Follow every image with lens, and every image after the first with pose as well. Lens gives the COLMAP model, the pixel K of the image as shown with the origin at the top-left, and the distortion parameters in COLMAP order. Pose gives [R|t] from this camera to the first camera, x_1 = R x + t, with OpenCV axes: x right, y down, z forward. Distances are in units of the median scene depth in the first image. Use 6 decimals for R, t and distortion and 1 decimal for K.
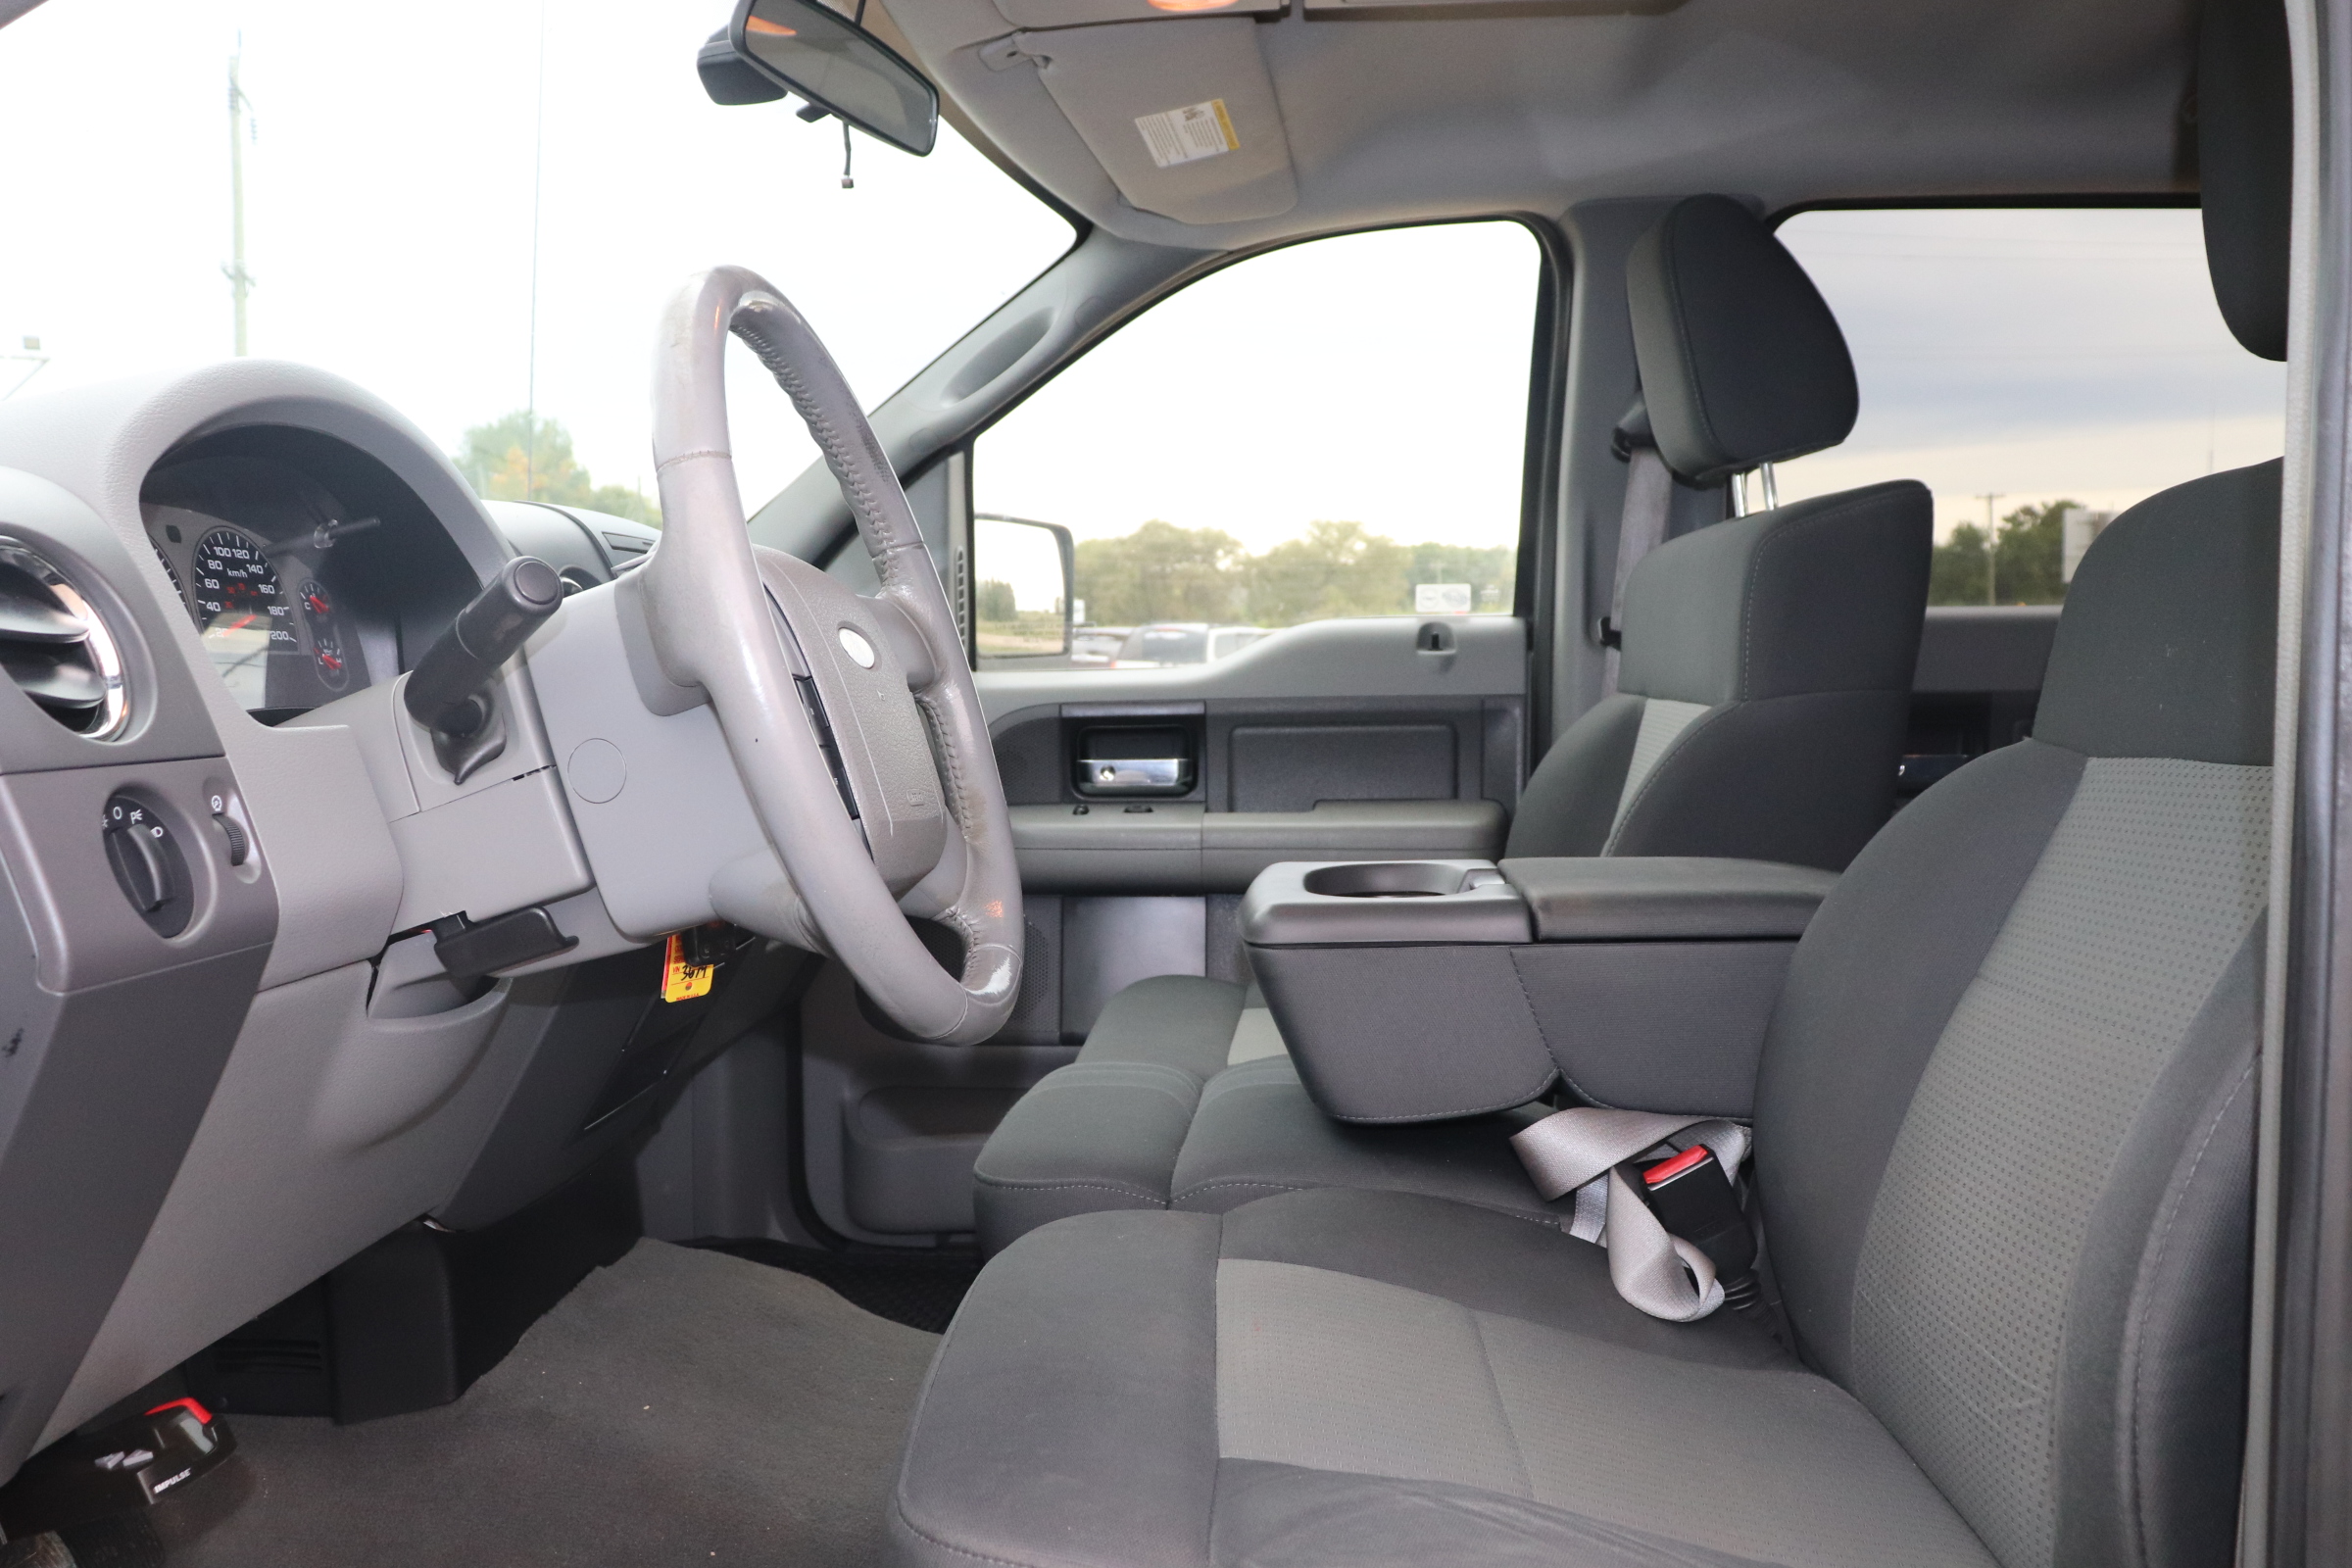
lens RADIAL K [[1924.2, 0, 1178.3], [0, 1924.2, 815.6], [0, 0, 1]] dist [-0.154039, 0.124368]
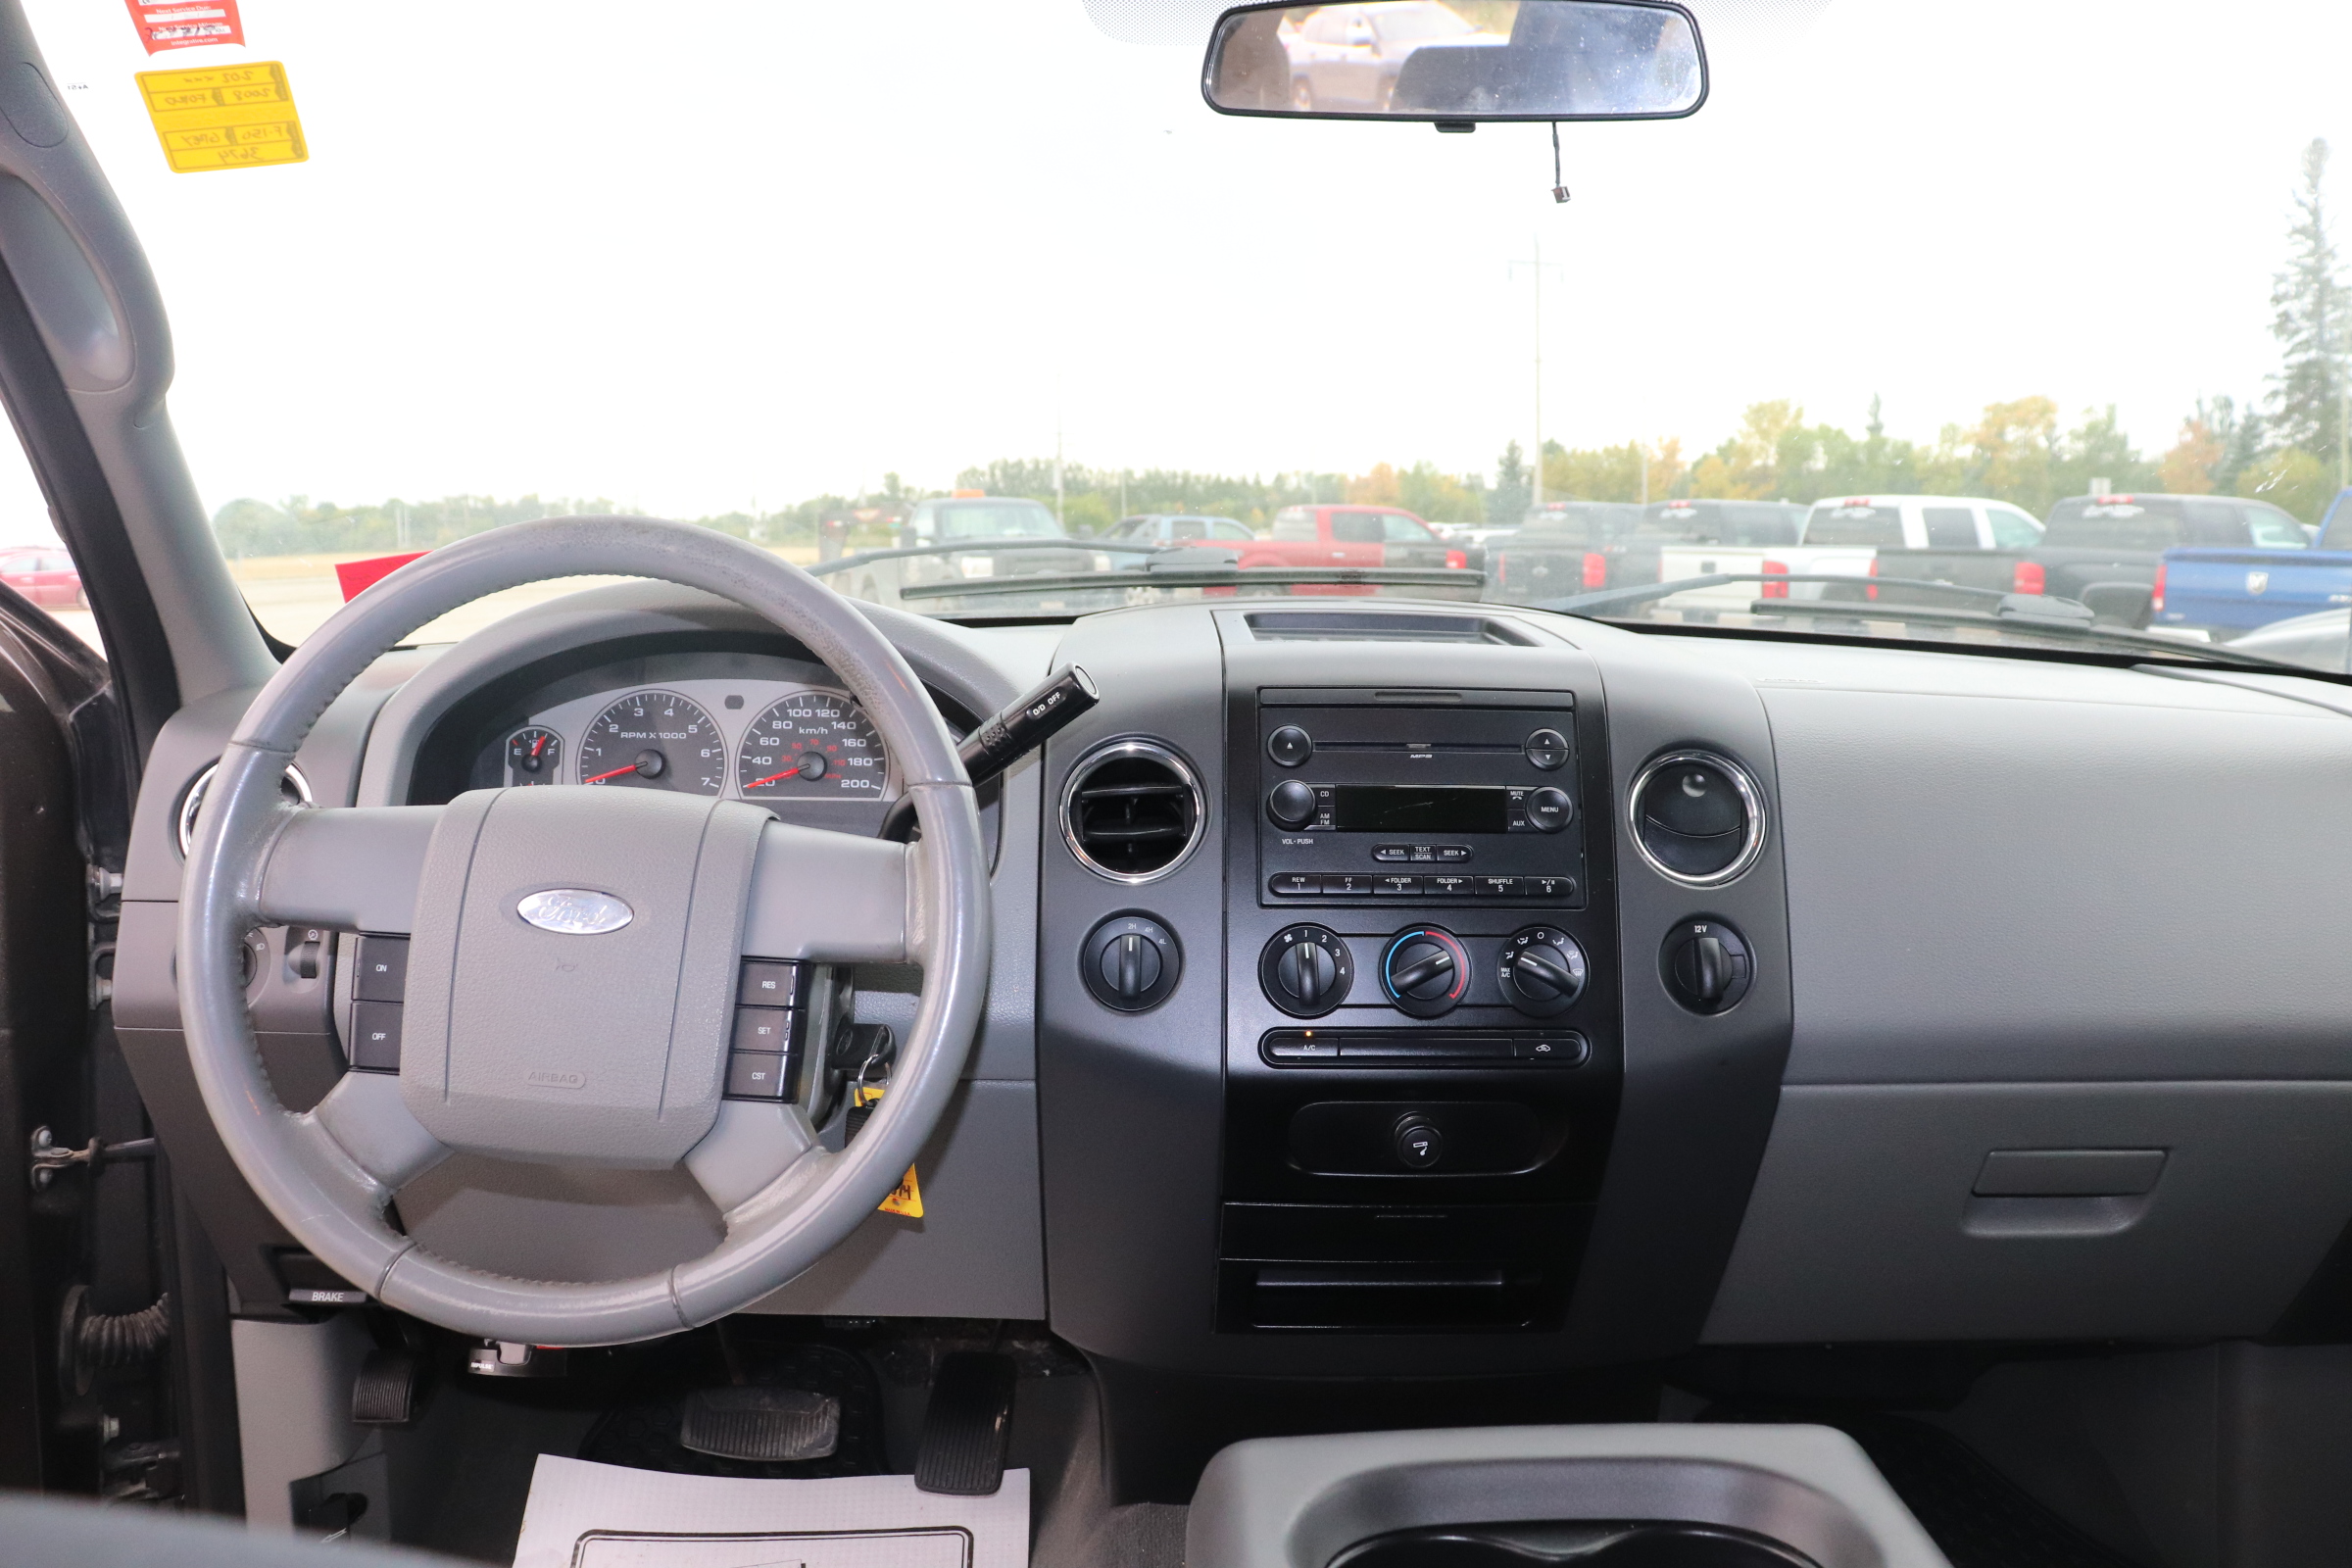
lens RADIAL K [[1924.2, 0, 1189.5], [0, 1924.2, 796.0], [0, 0, 1]] dist [-0.154039, 0.124368]
pose [[0.079690, 0.151989, -0.985164, 0.524837], [-0.085420, 0.985713, 0.145164, -0.207500], [0.993153, 0.072585, 0.091534, 0.816190]]
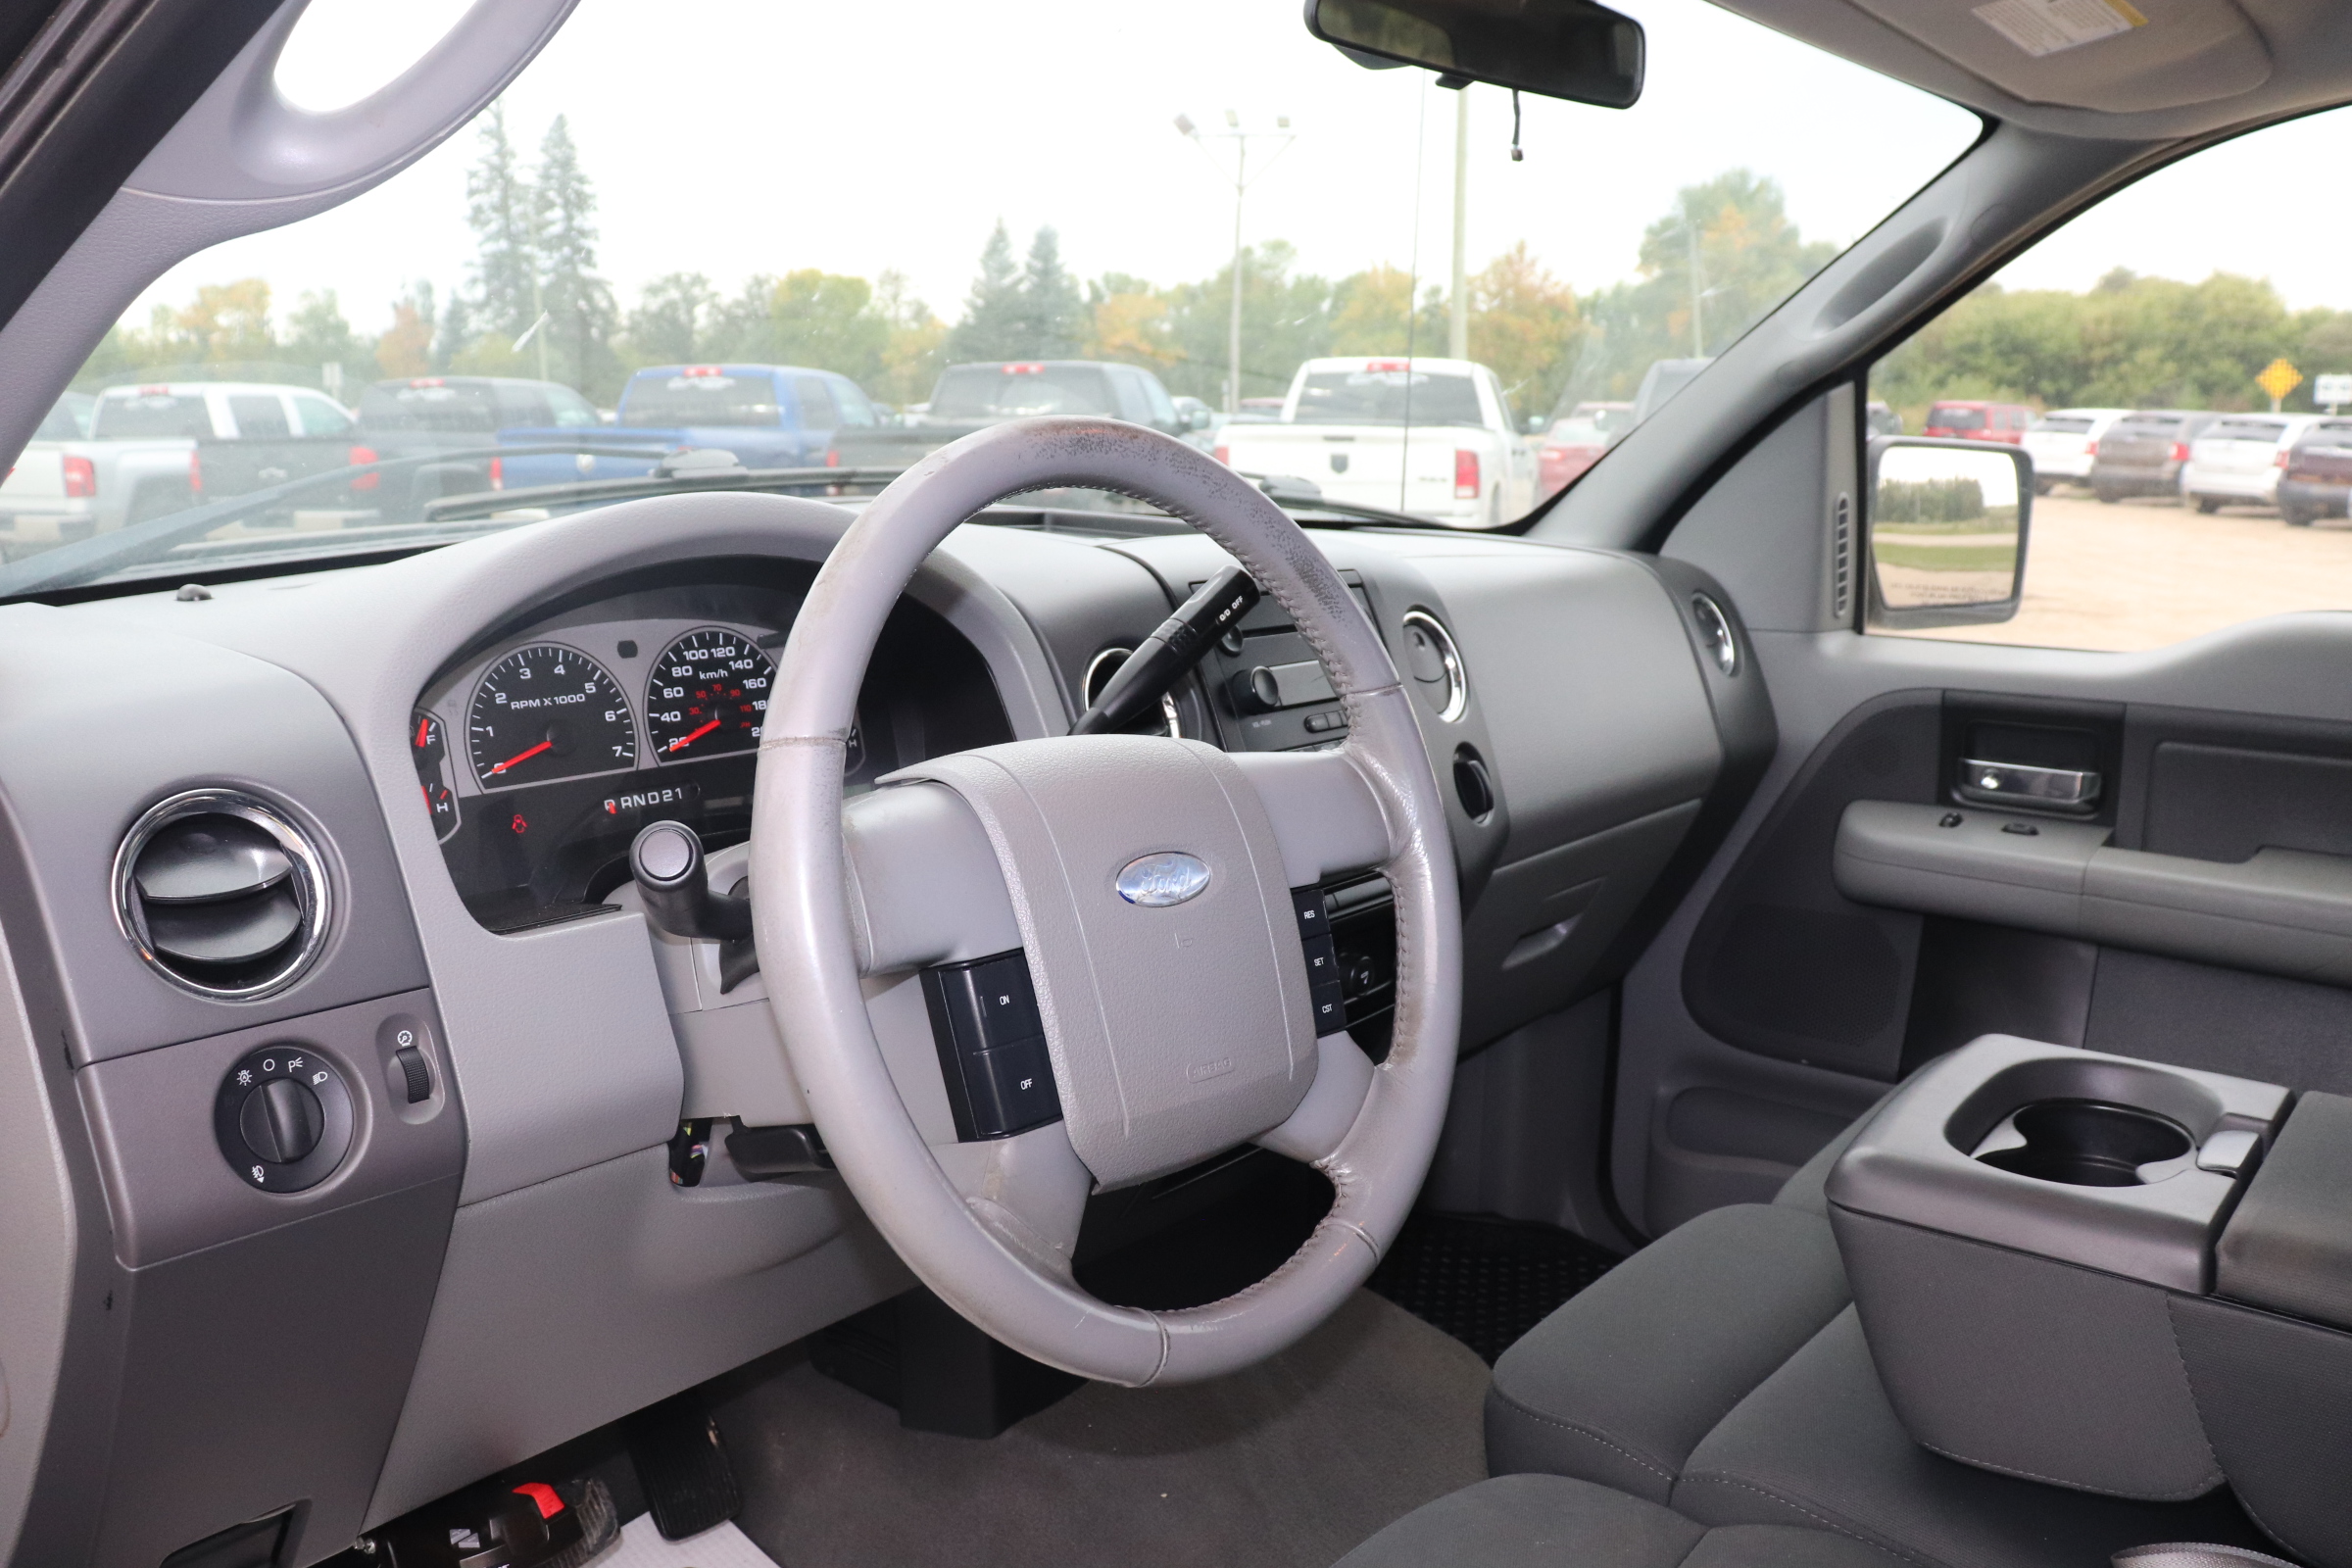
lens RADIAL K [[1924.2, 0, 1168.6], [0, 1924.2, 780.1], [0, 0, 1]] dist [-0.154039, 0.124368]
pose [[0.816474, 0.125462, -0.563587, 0.201364], [-0.064095, 0.989768, 0.127481, -0.159040], [0.573814, -0.067961, 0.816161, 0.216626]]
